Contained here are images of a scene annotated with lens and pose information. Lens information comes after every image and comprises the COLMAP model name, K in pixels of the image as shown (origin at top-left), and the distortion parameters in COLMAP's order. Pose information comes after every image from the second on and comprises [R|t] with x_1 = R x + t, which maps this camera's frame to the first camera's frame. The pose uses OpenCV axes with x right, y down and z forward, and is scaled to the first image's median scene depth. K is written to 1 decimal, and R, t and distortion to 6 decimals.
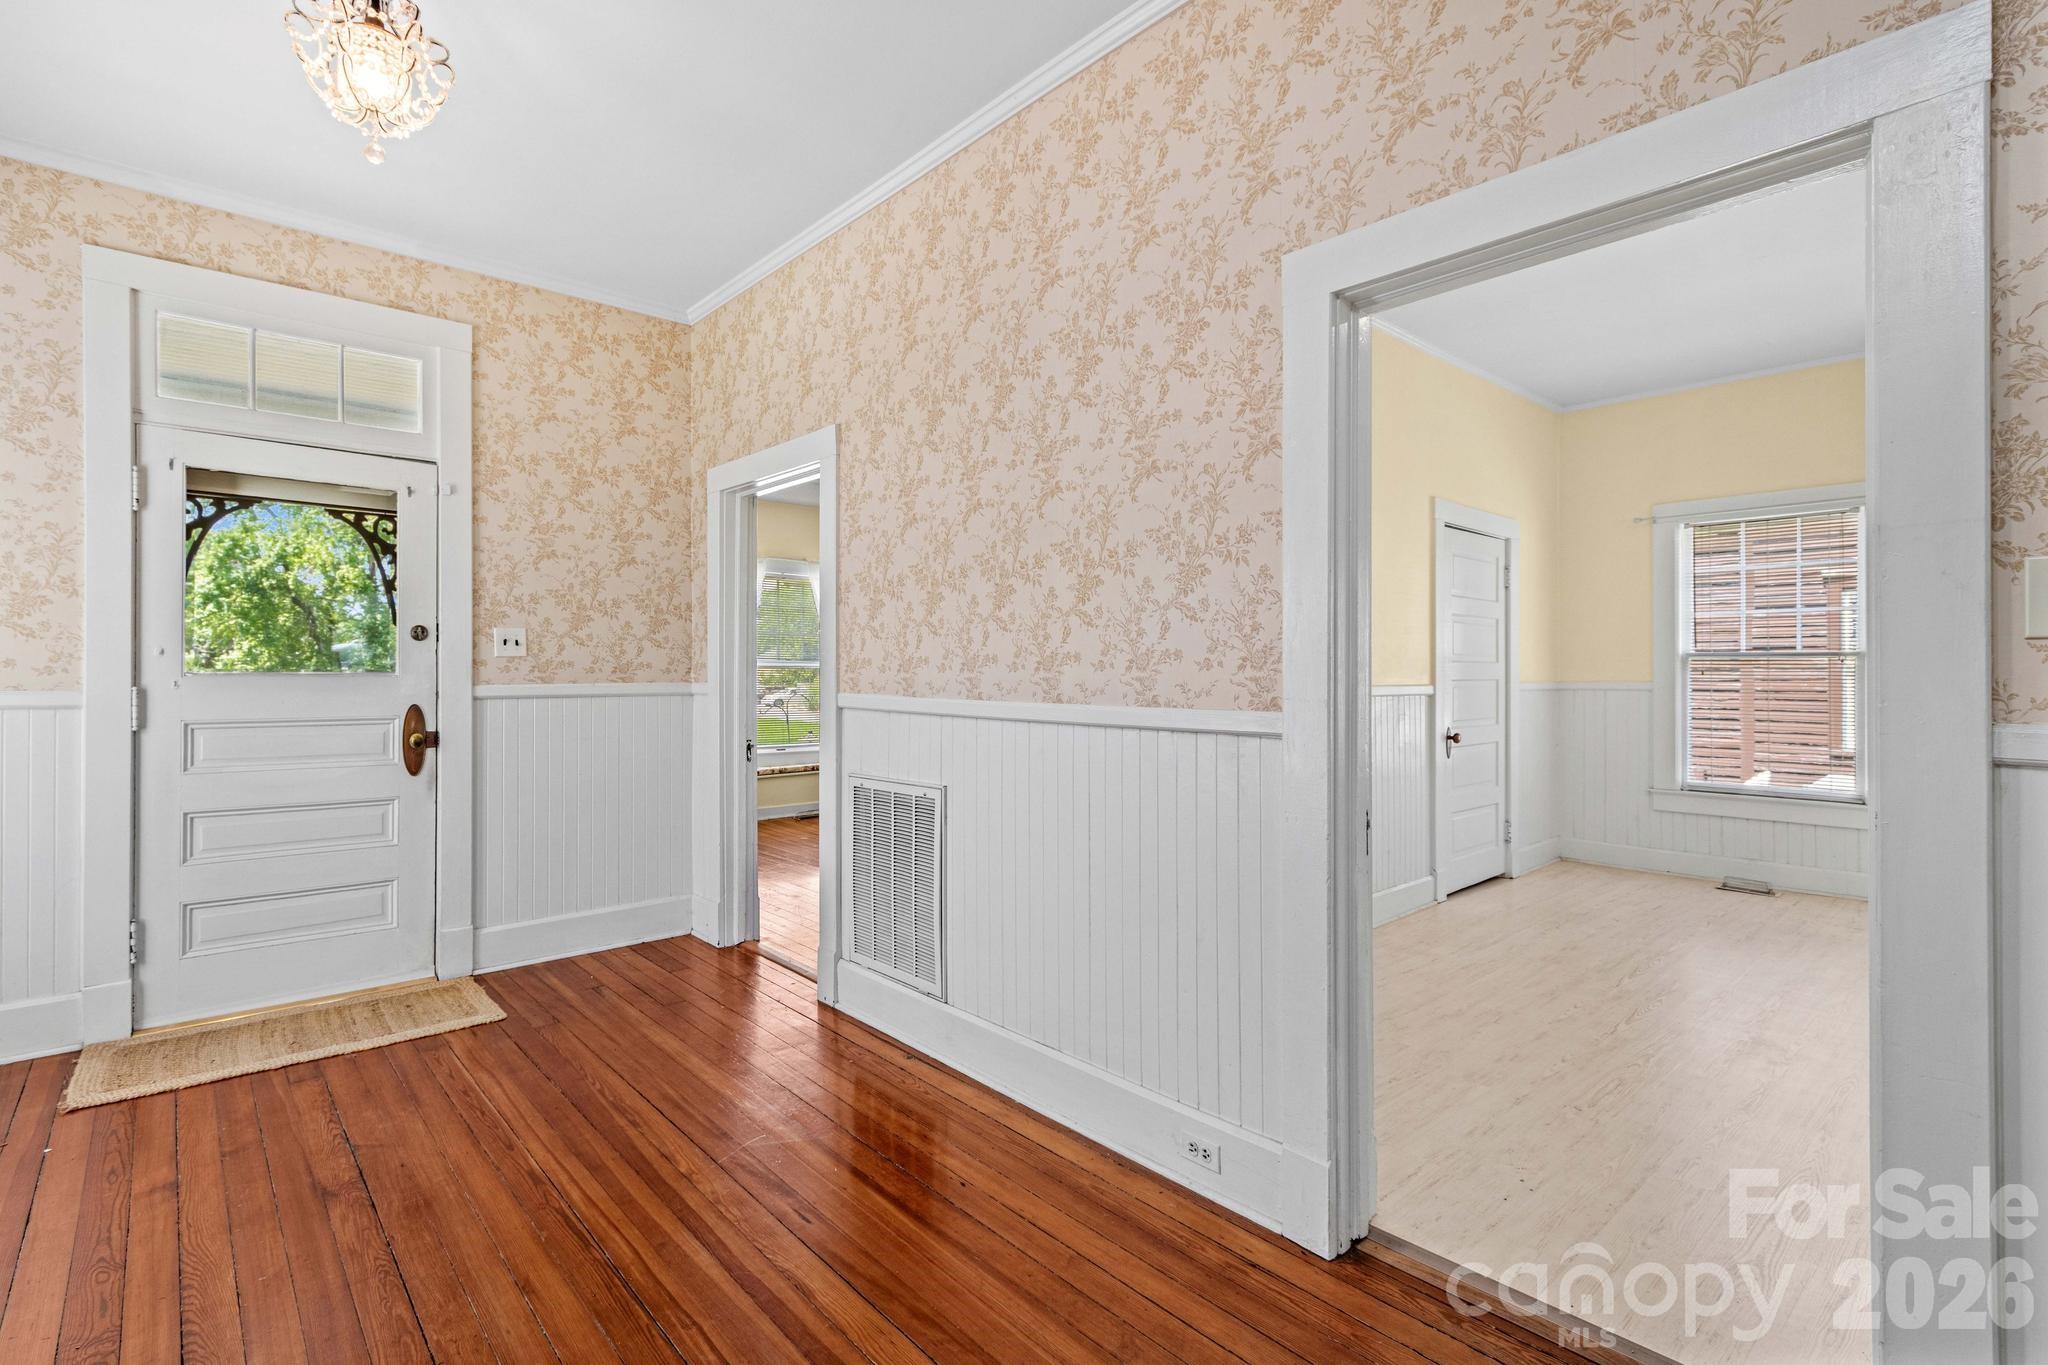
lens RADIAL K [[959.0, 0, 1016.0], [0, 959.0, 669.7], [0, 0, 1]] dist [0.008223, -0.002902]
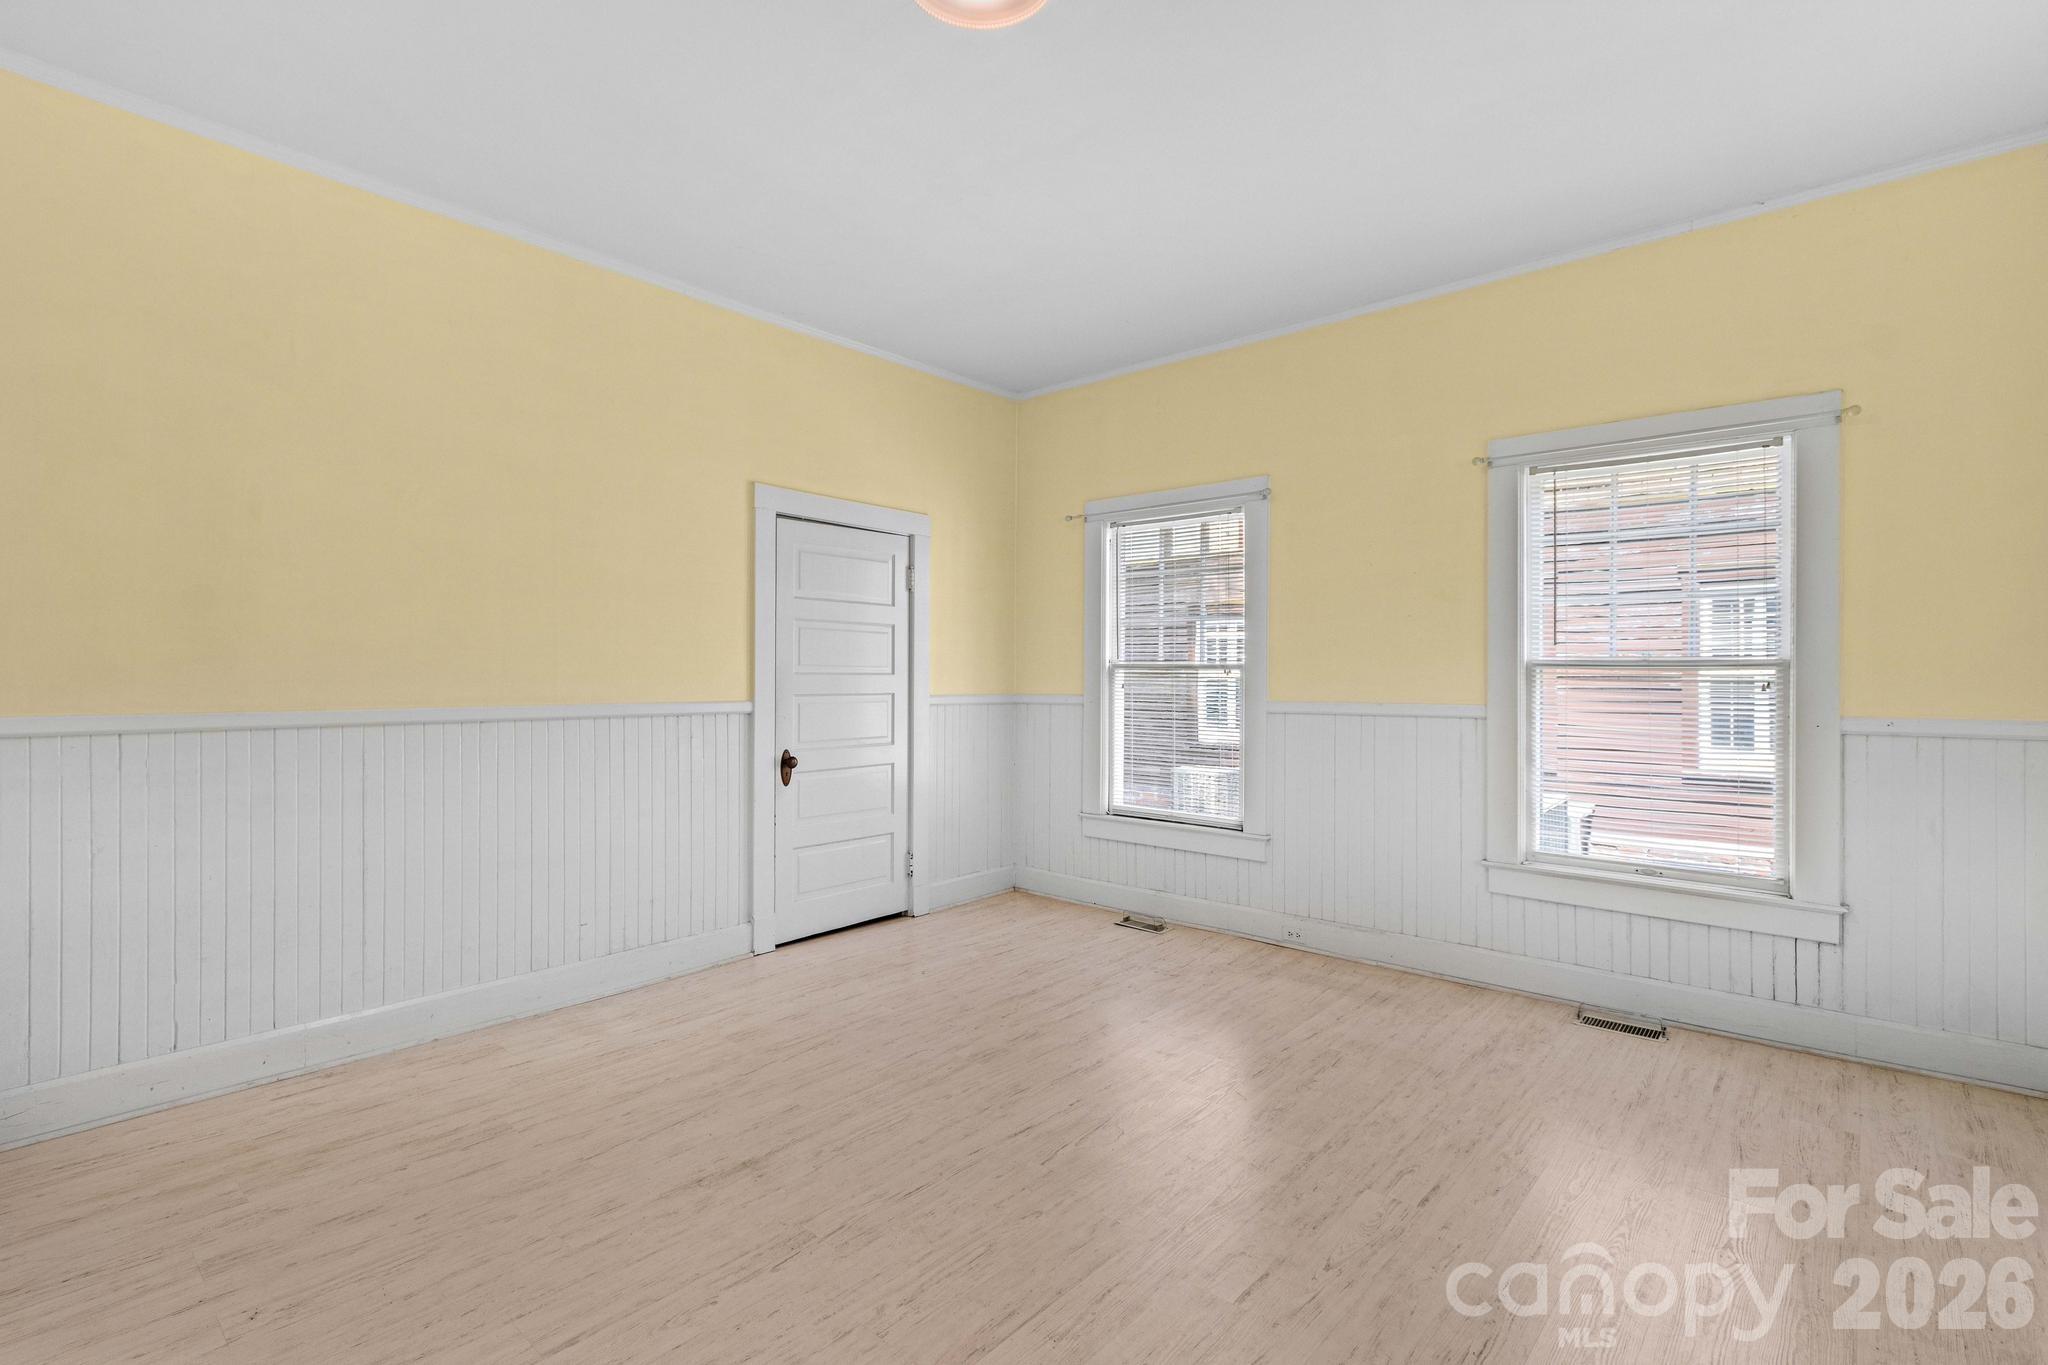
lens RADIAL K [[959.0, 0, 1019.6], [0, 959.0, 674.1], [0, 0, 1]] dist [0.008223, -0.002902]
pose [[0.993110, 0.003387, 0.117133, 1.126910], [-0.003755, 0.999989, 0.002923, -0.022835], [-0.117122, -0.003343, 0.993112, 0.238517]]
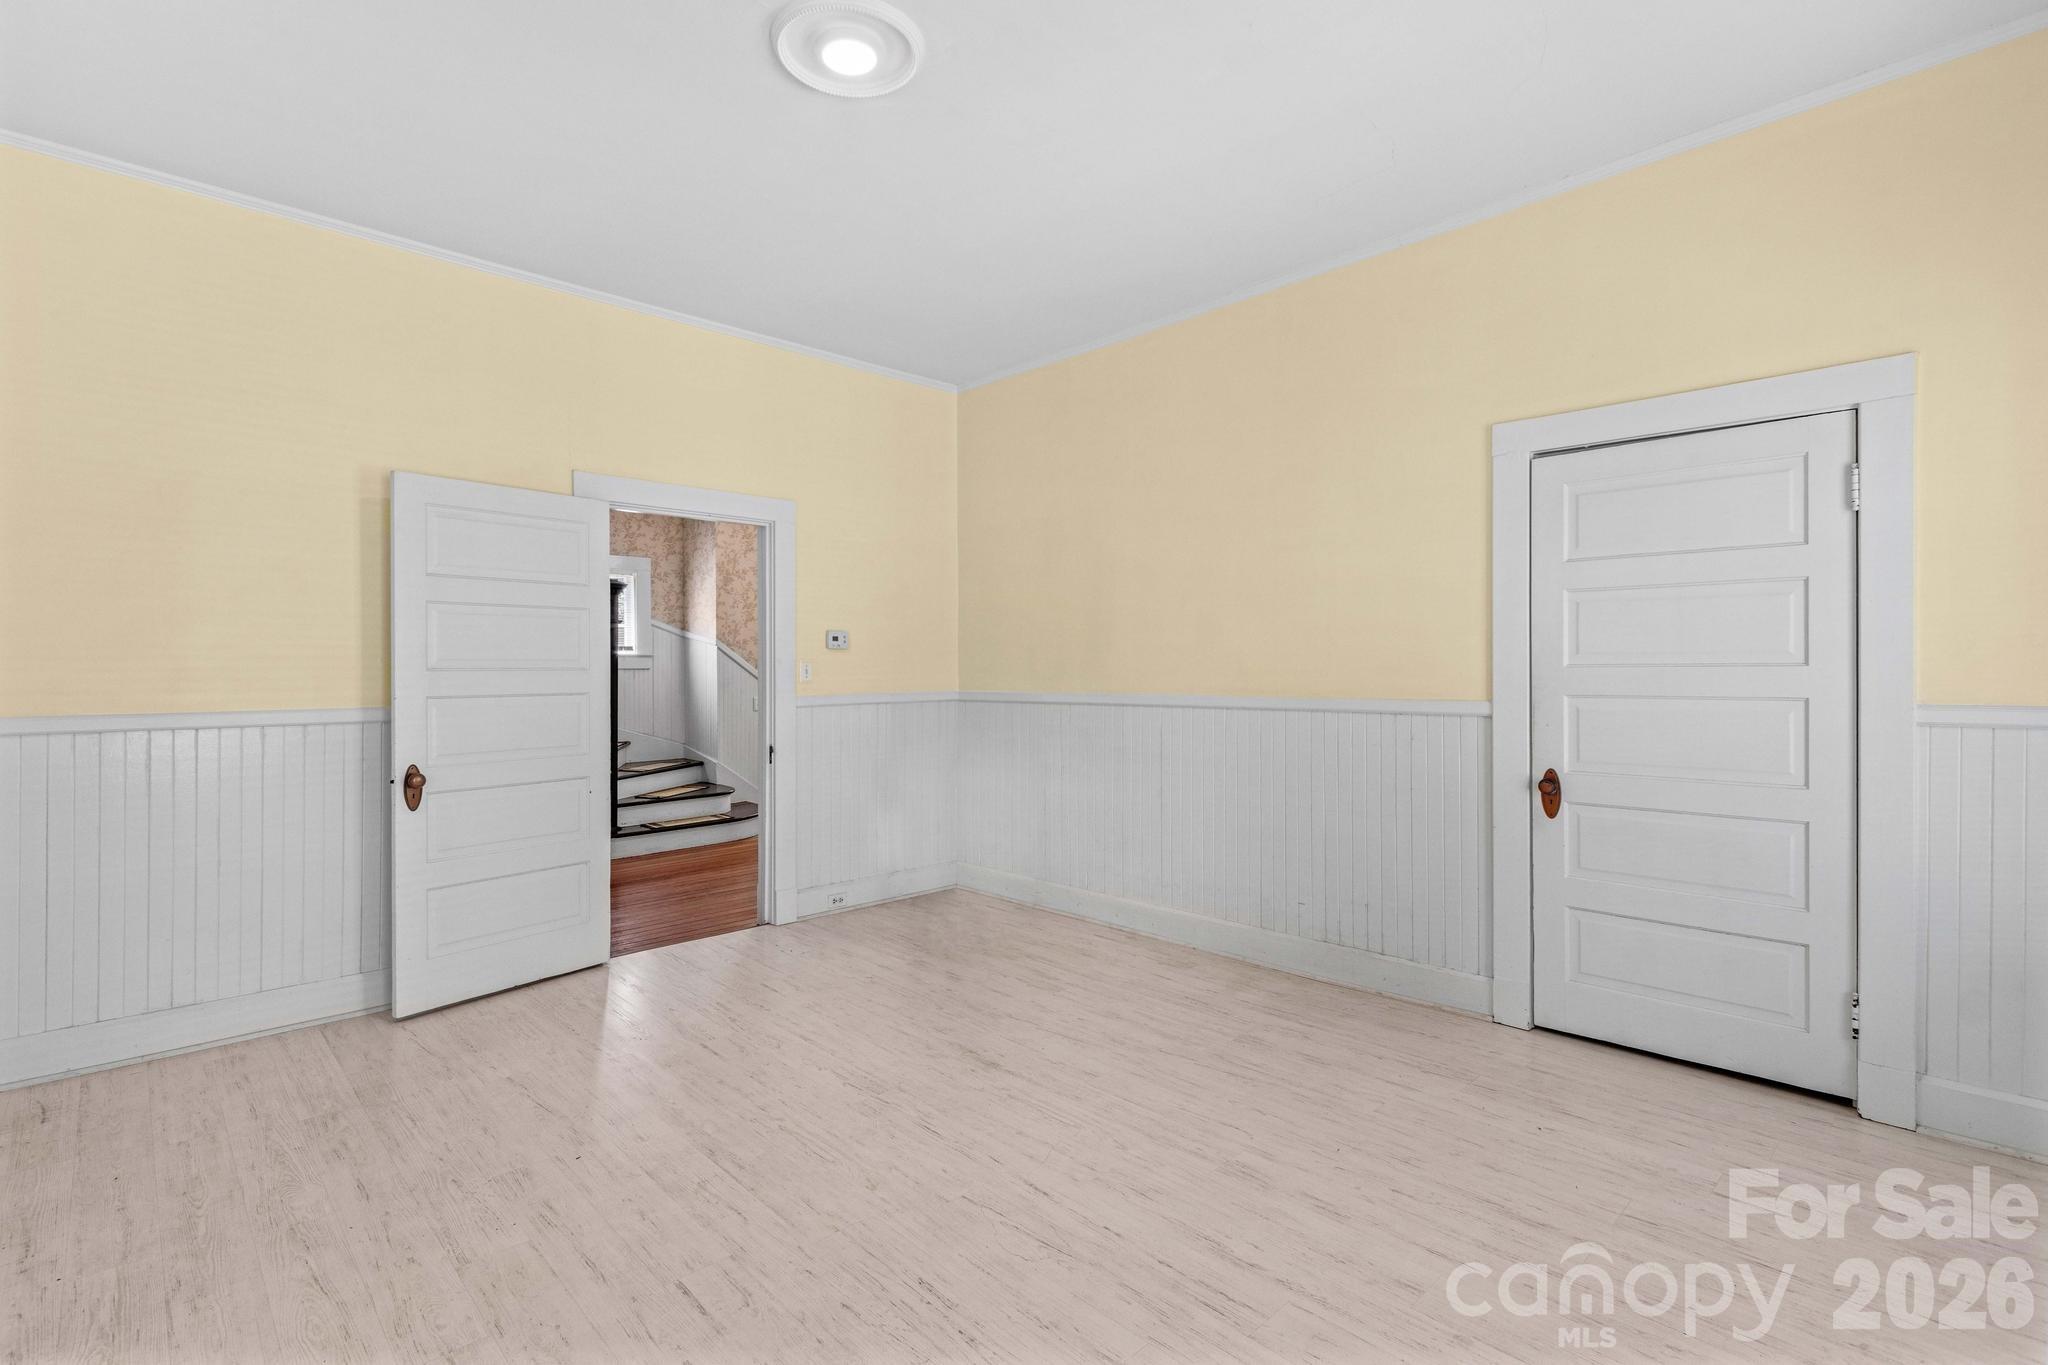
lens RADIAL K [[959.0, 0, 982.1], [0, 959.0, 671.3], [0, 0, 1]] dist [0.008223, -0.002902]
pose [[0.000161, 0.002646, -0.999996, 2.198770], [0.007323, 0.999970, 0.002647, -0.019133], [0.999973, -0.007324, 0.000142, 1.252631]]
